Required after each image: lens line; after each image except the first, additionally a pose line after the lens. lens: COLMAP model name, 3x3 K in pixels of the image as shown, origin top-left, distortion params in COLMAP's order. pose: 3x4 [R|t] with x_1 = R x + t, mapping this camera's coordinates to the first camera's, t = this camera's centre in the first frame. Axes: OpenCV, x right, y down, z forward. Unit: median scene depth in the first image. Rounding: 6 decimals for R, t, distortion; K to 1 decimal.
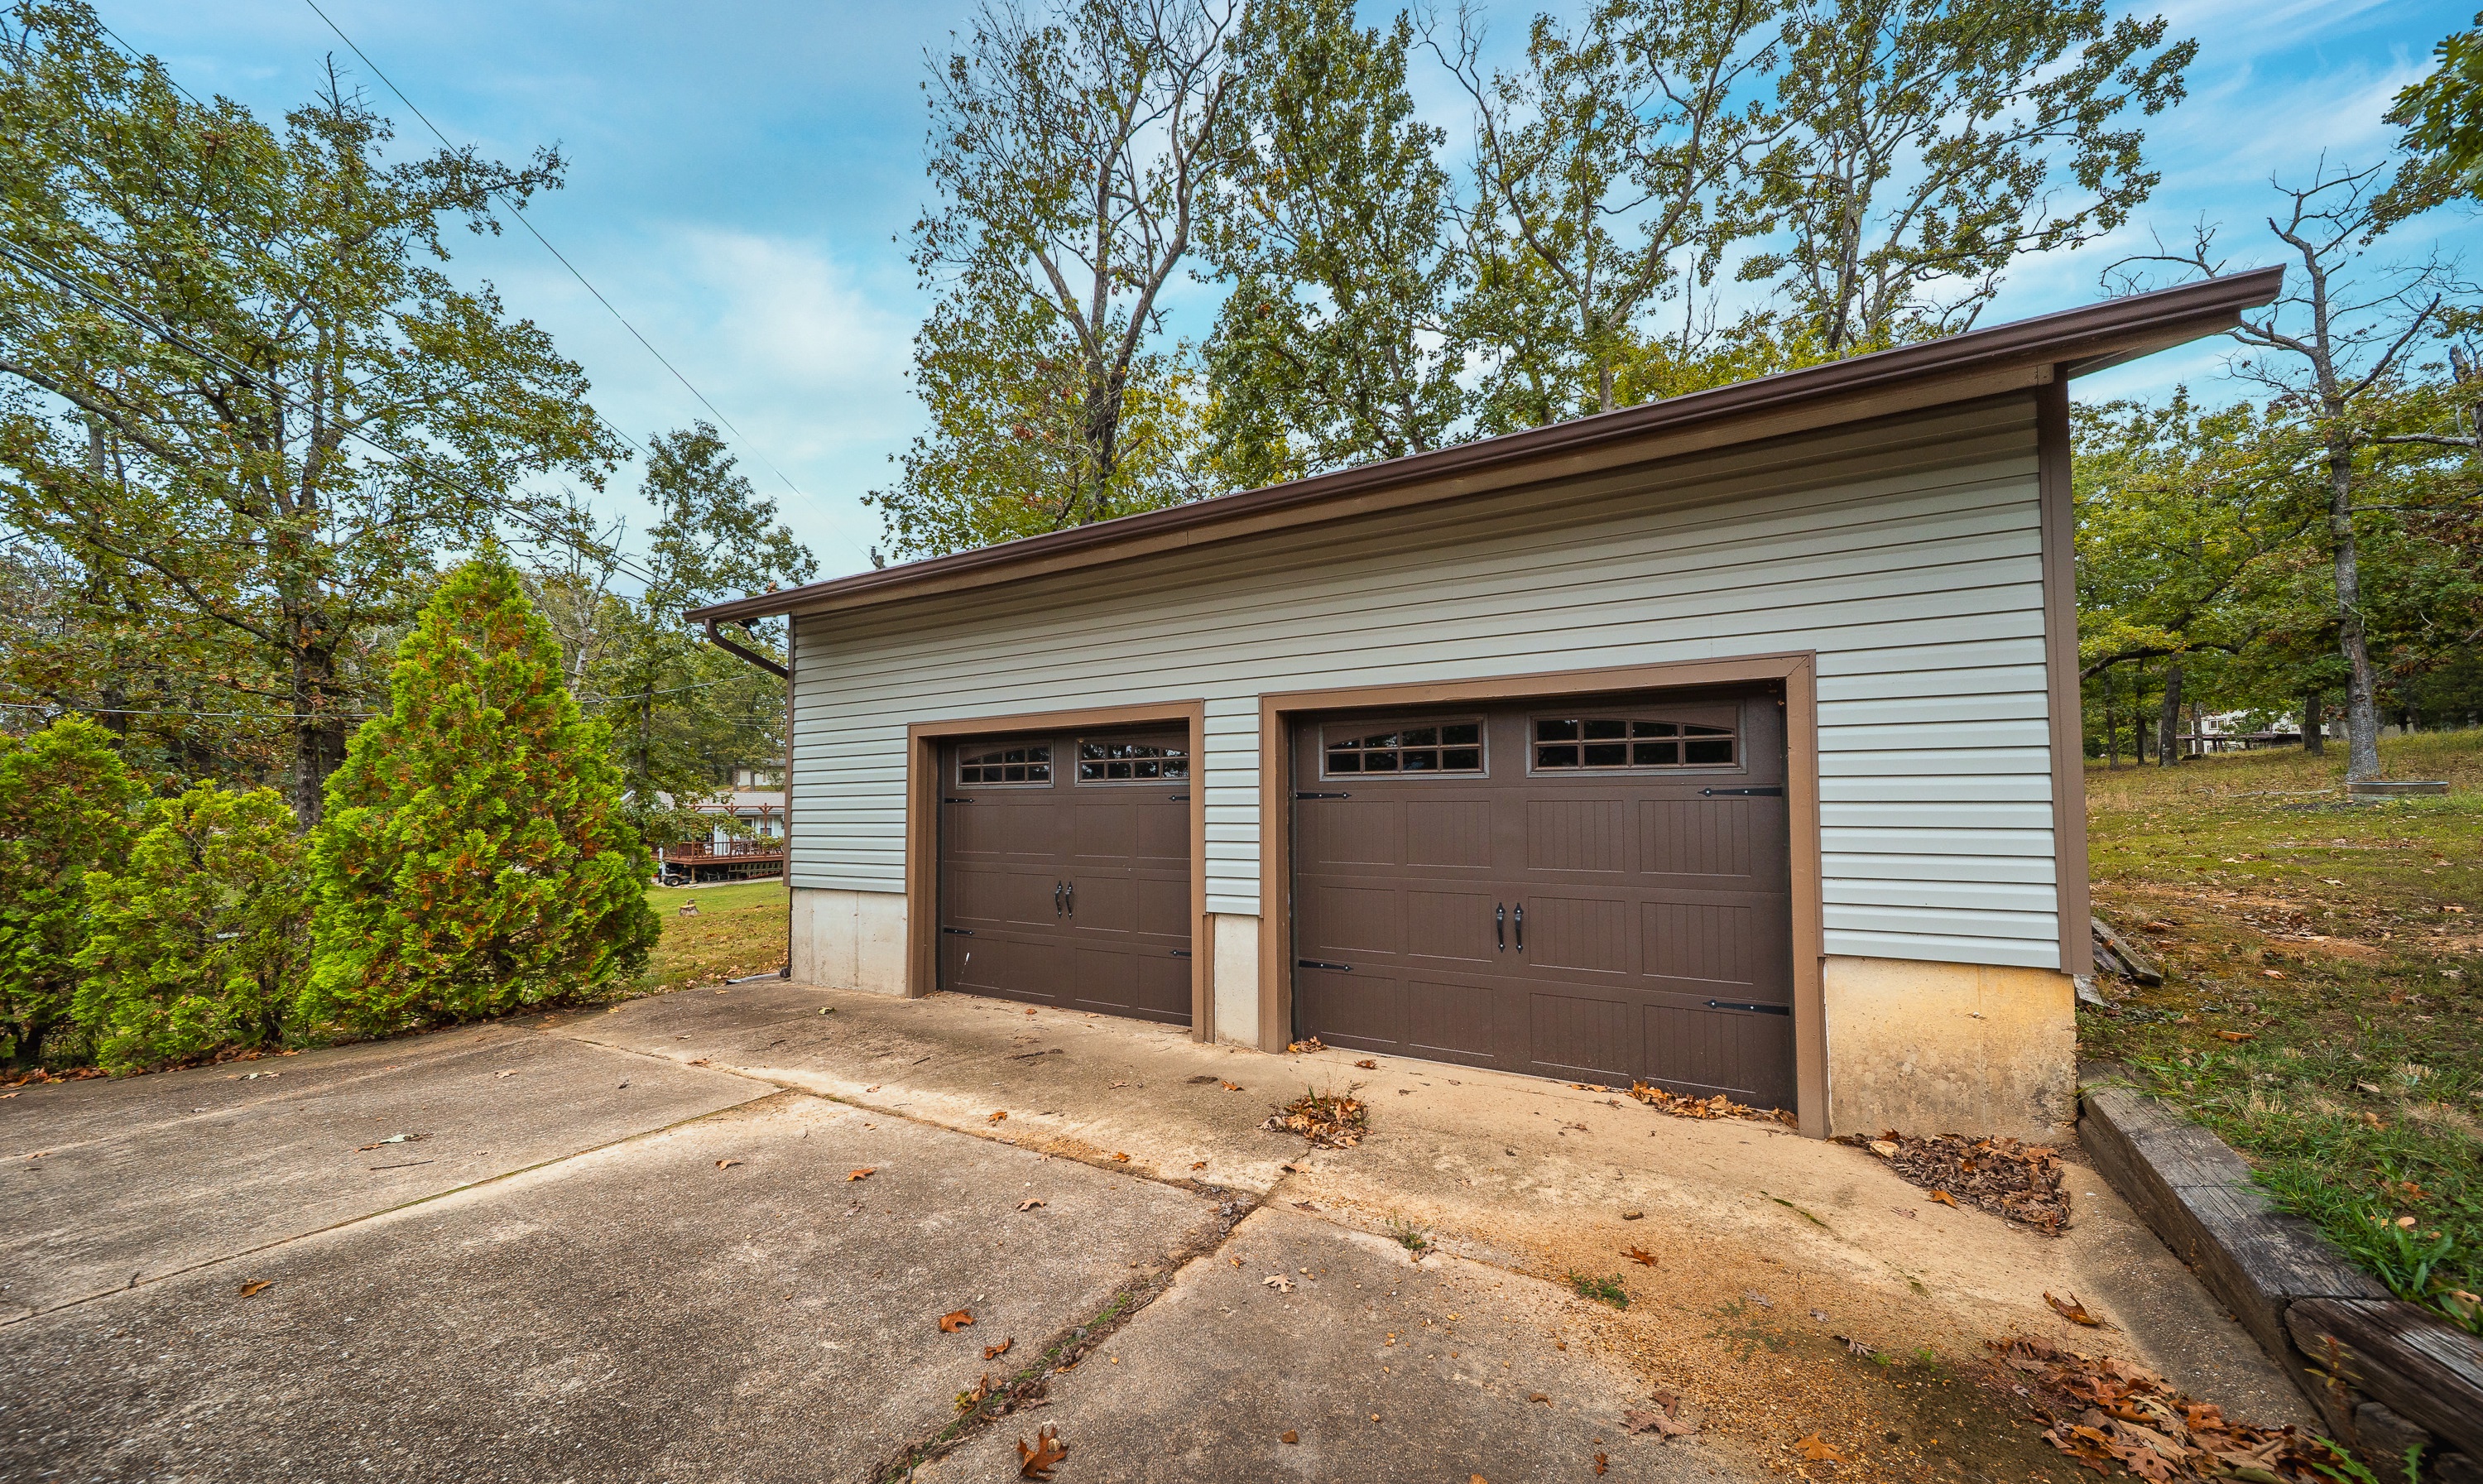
lens RADIAL K [[866.5, 0, 1232.2], [0, 866.5, 769.0], [0, 0, 1]] dist [0.000142, -0.001503]
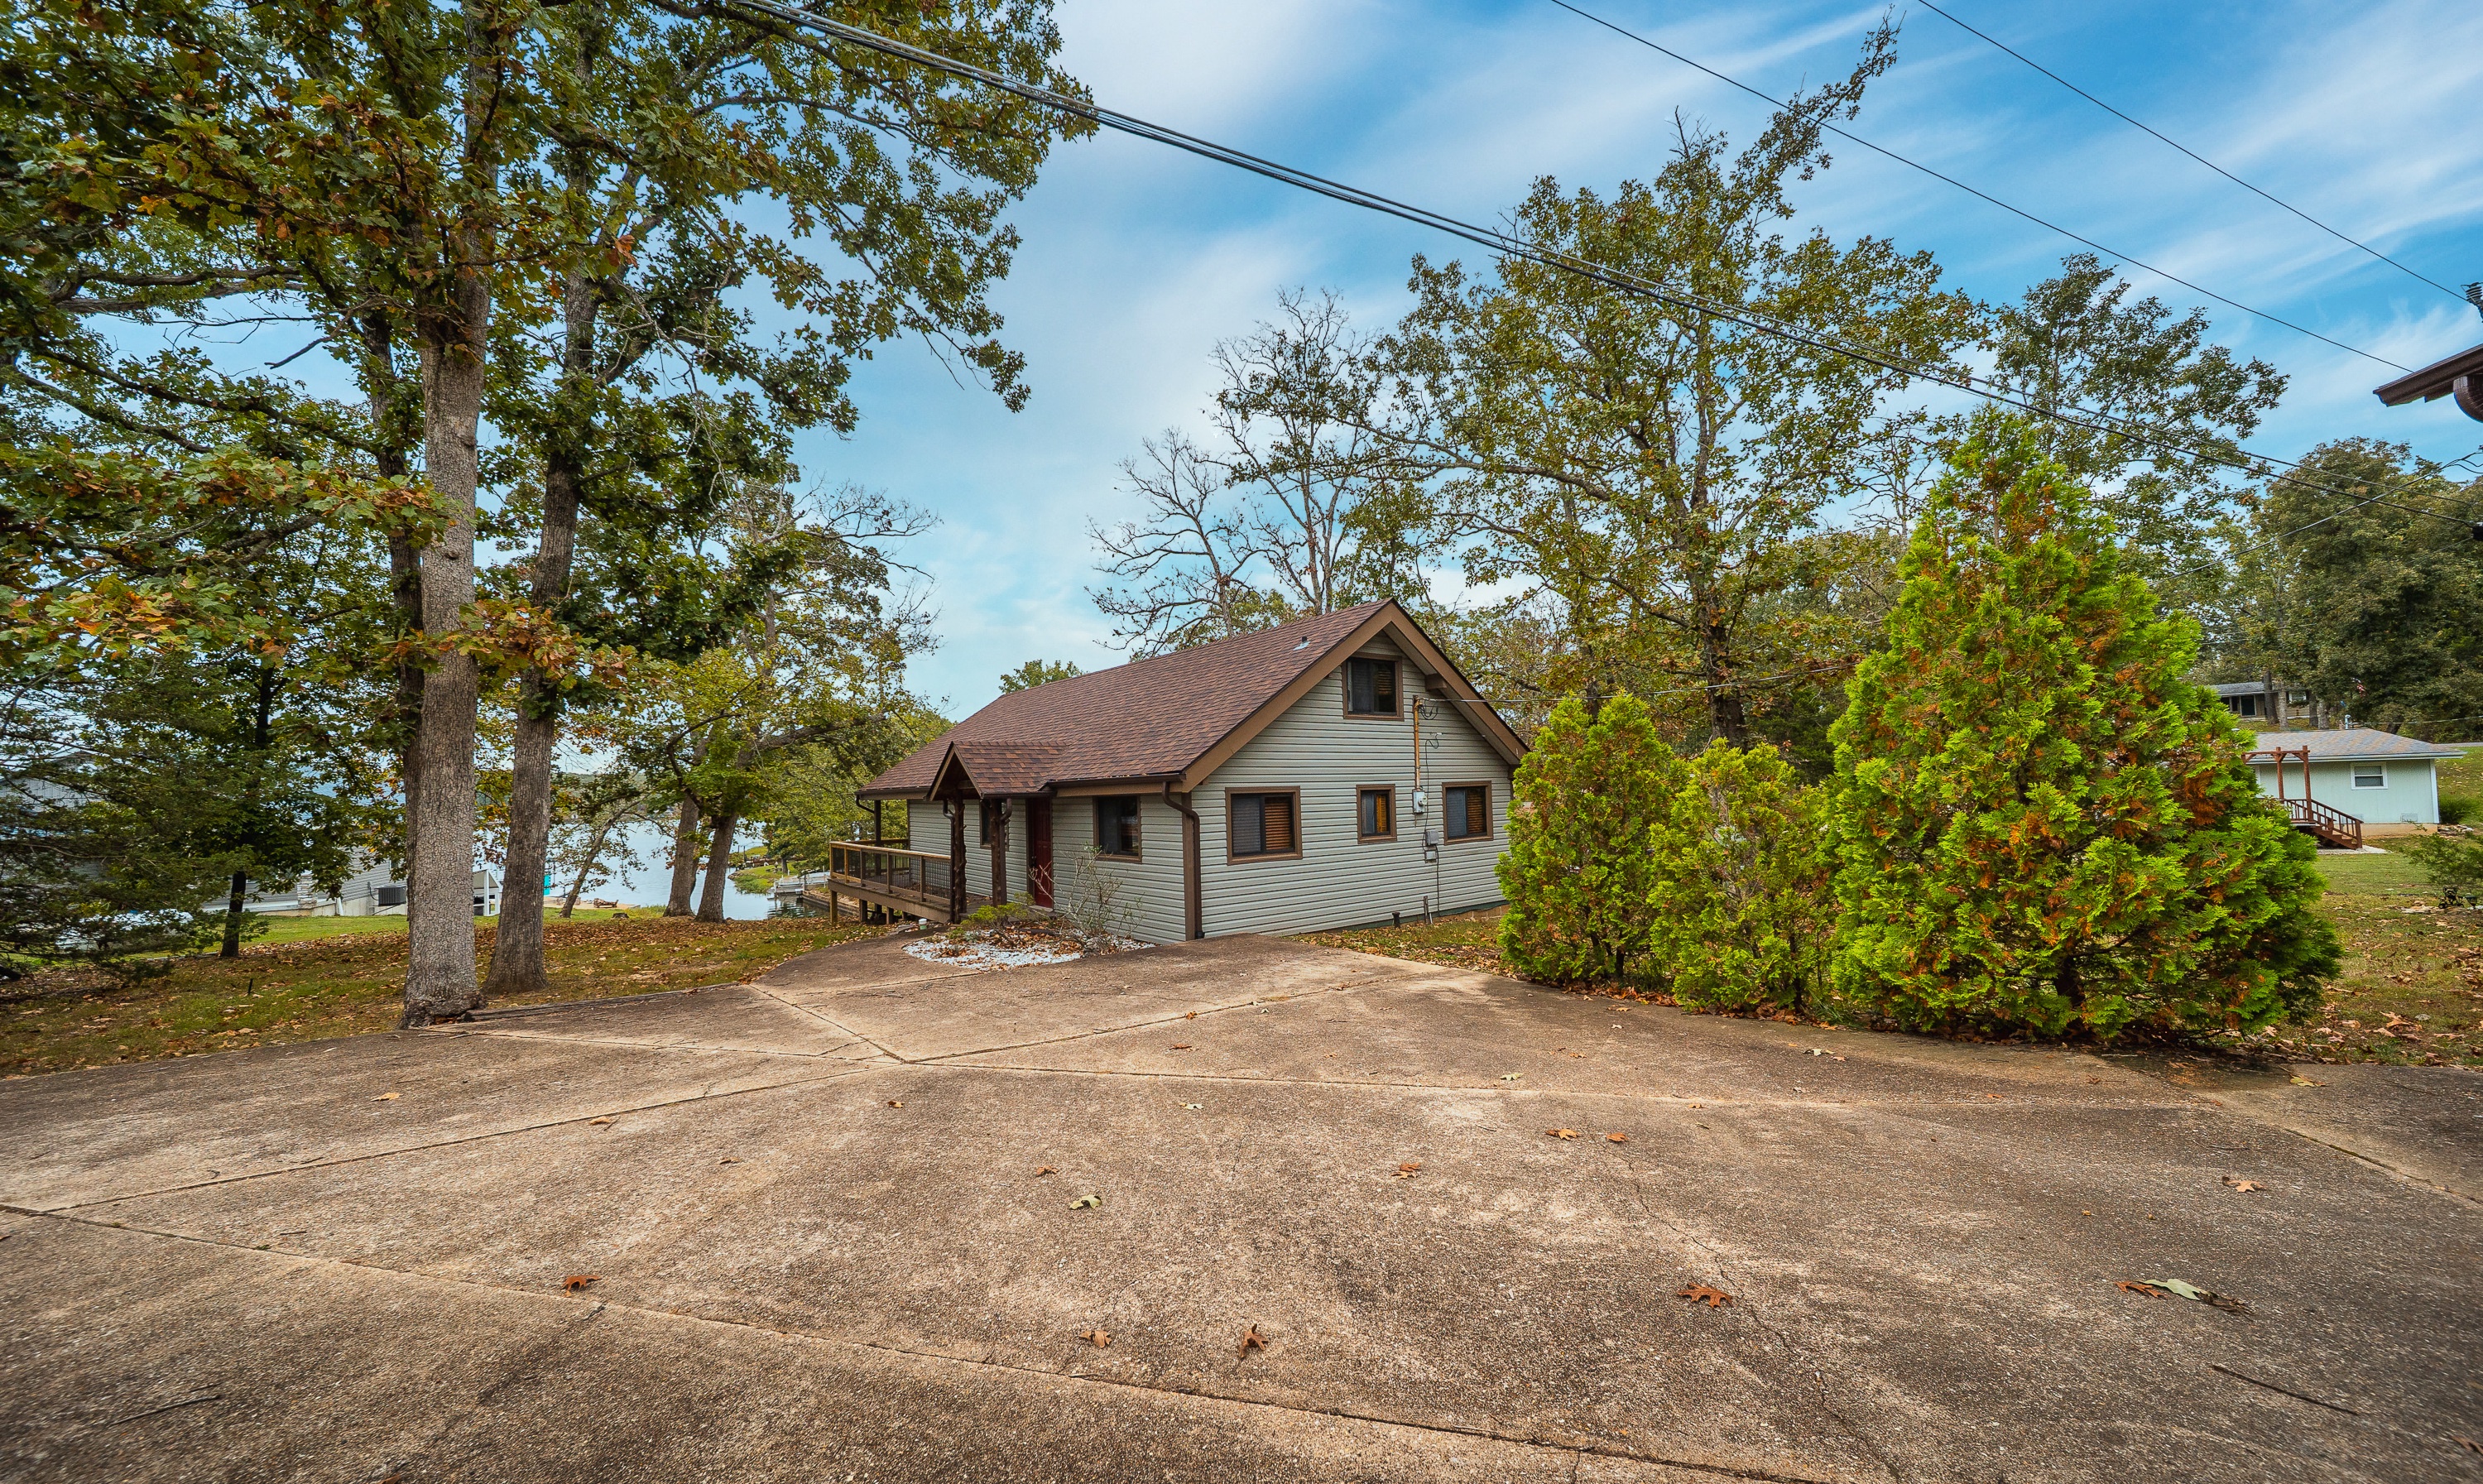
lens RADIAL K [[869.5, 0, 1221.8], [0, 869.5, 764.8], [0, 0, 1]] dist [-0.002056, -0.000378]
pose [[0.273376, -0.031815, -0.961381, -0.334423], [0.071745, 0.997343, -0.012603, 0.013450], [0.959228, -0.065529, 0.274932, 0.129649]]
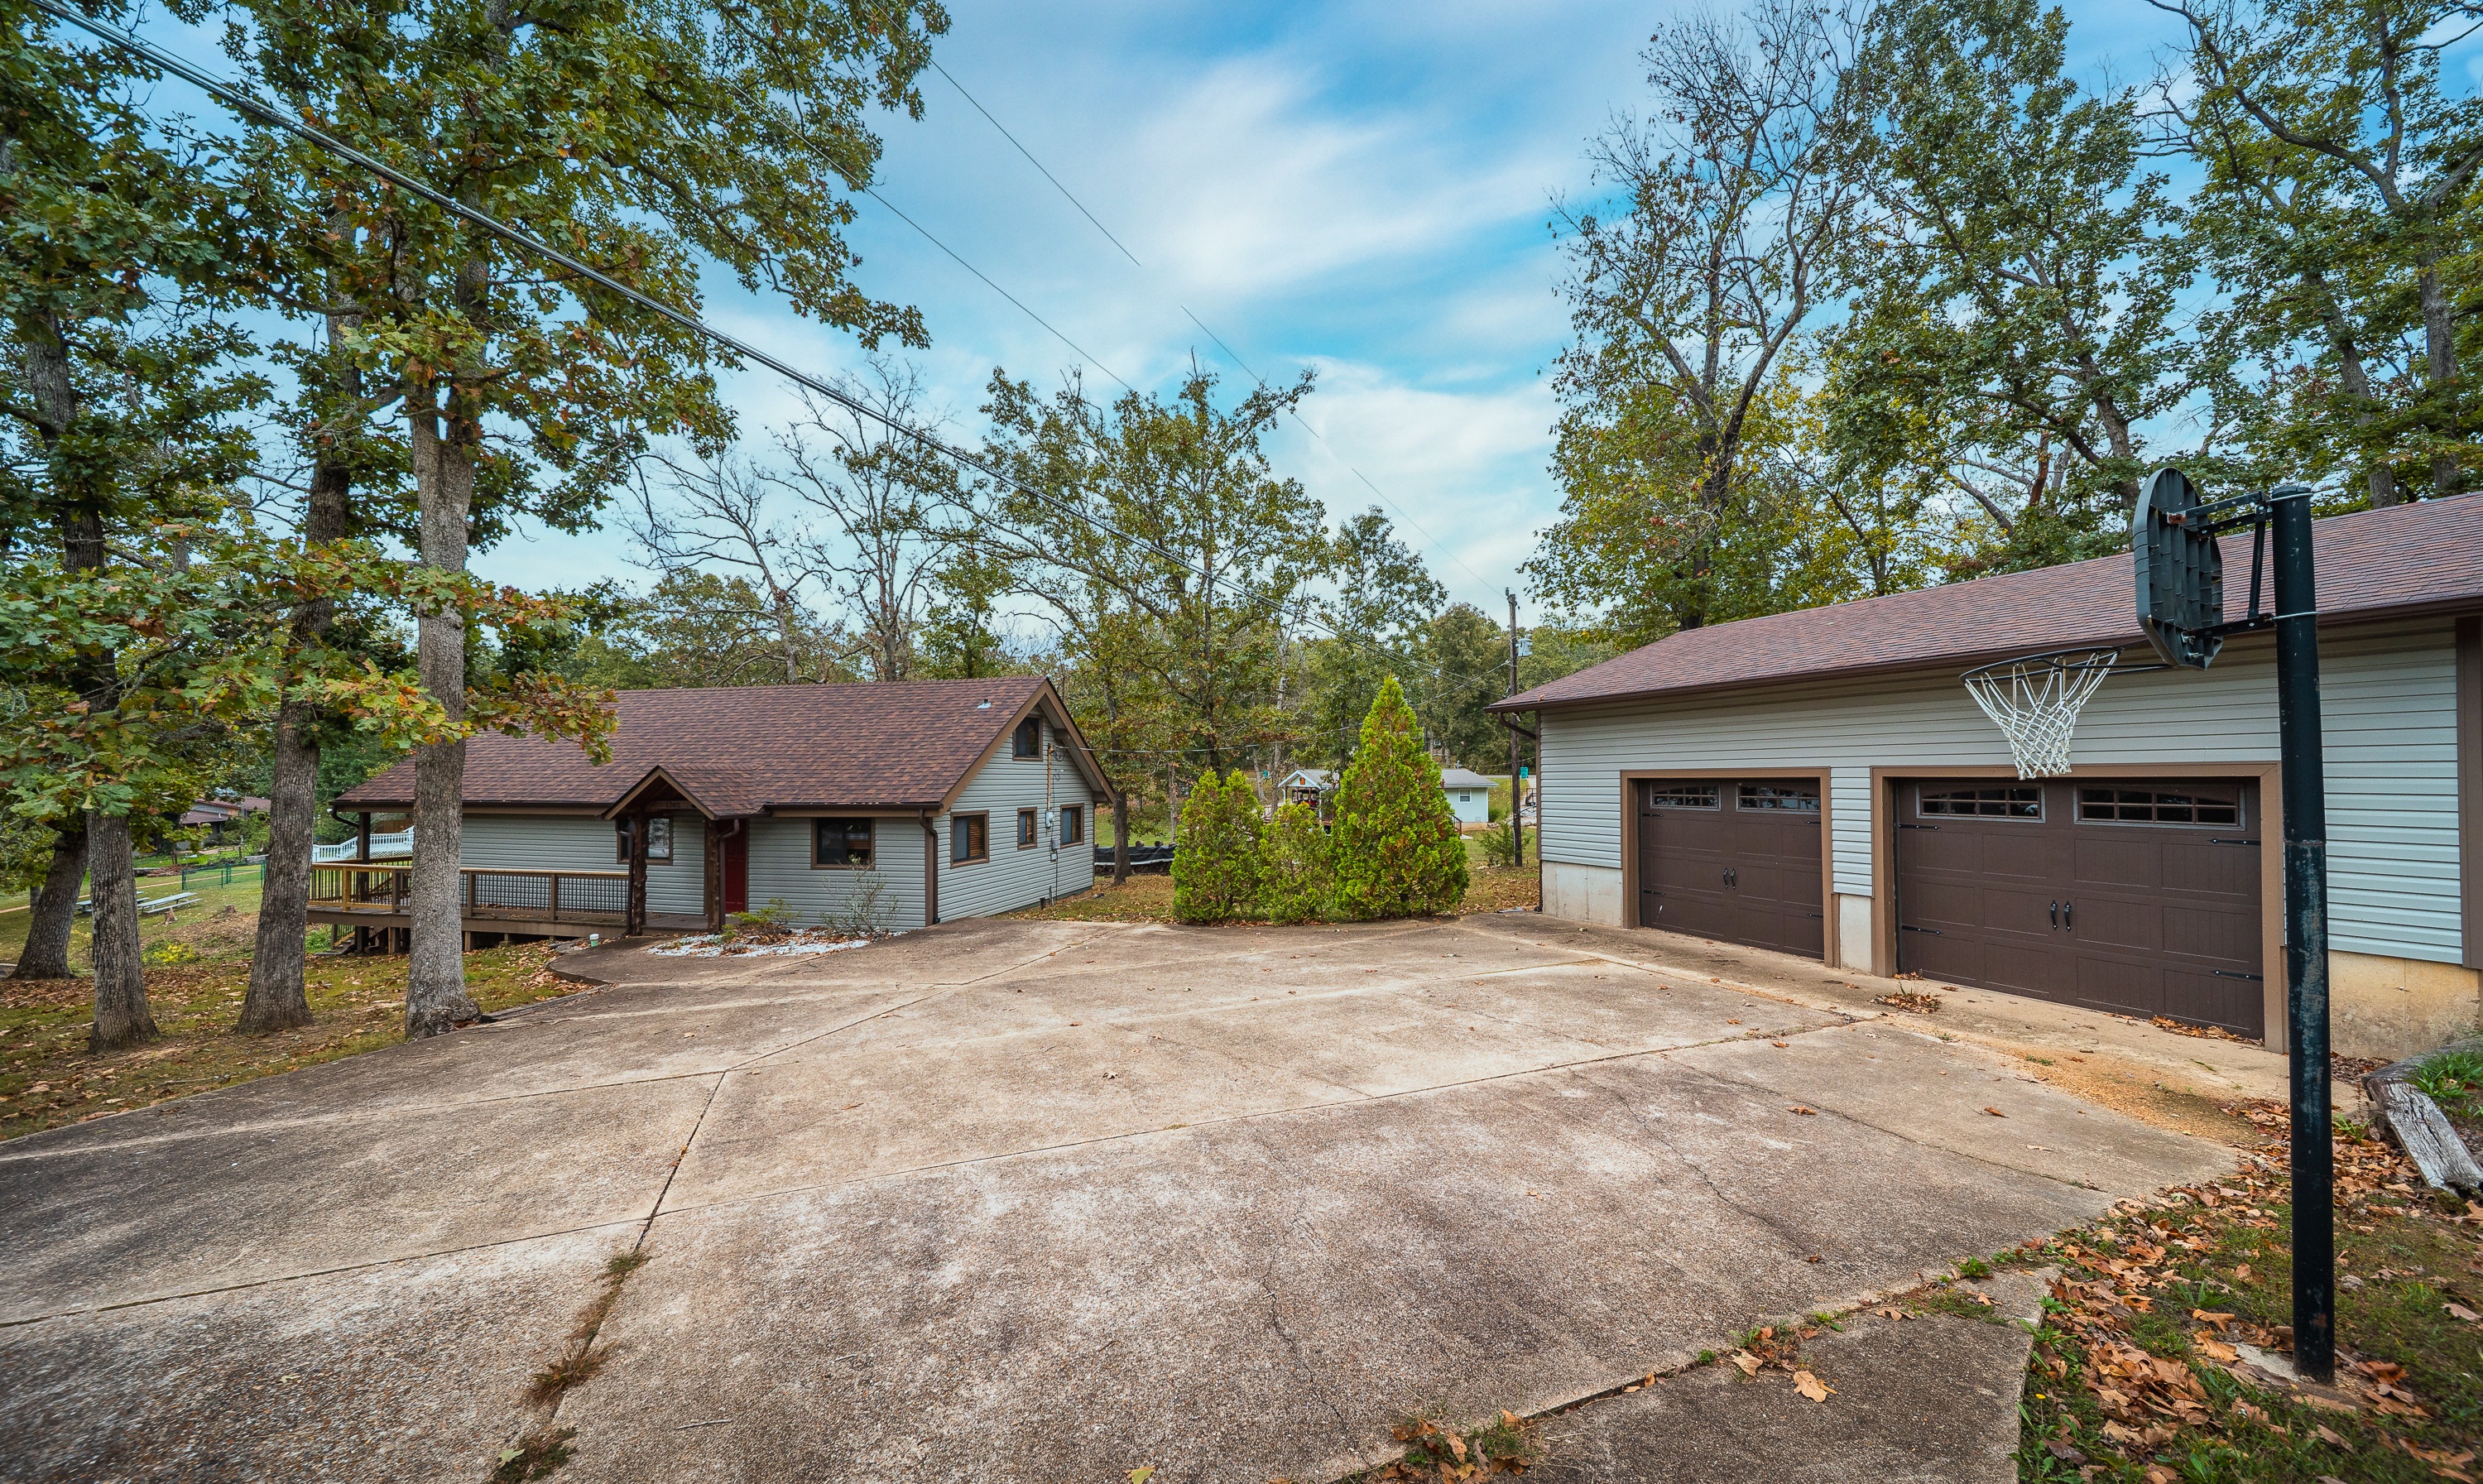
lens RADIAL K [[866.5, 0, 1232.2], [0, 866.5, 769.0], [0, 0, 1]] dist [0.000142, -0.001503]
pose [[0.809272, -0.005923, -0.587405, 0.012338], [0.029474, 0.999099, 0.030532, -0.132367], [0.586695, -0.042022, 0.808717, -0.859114]]
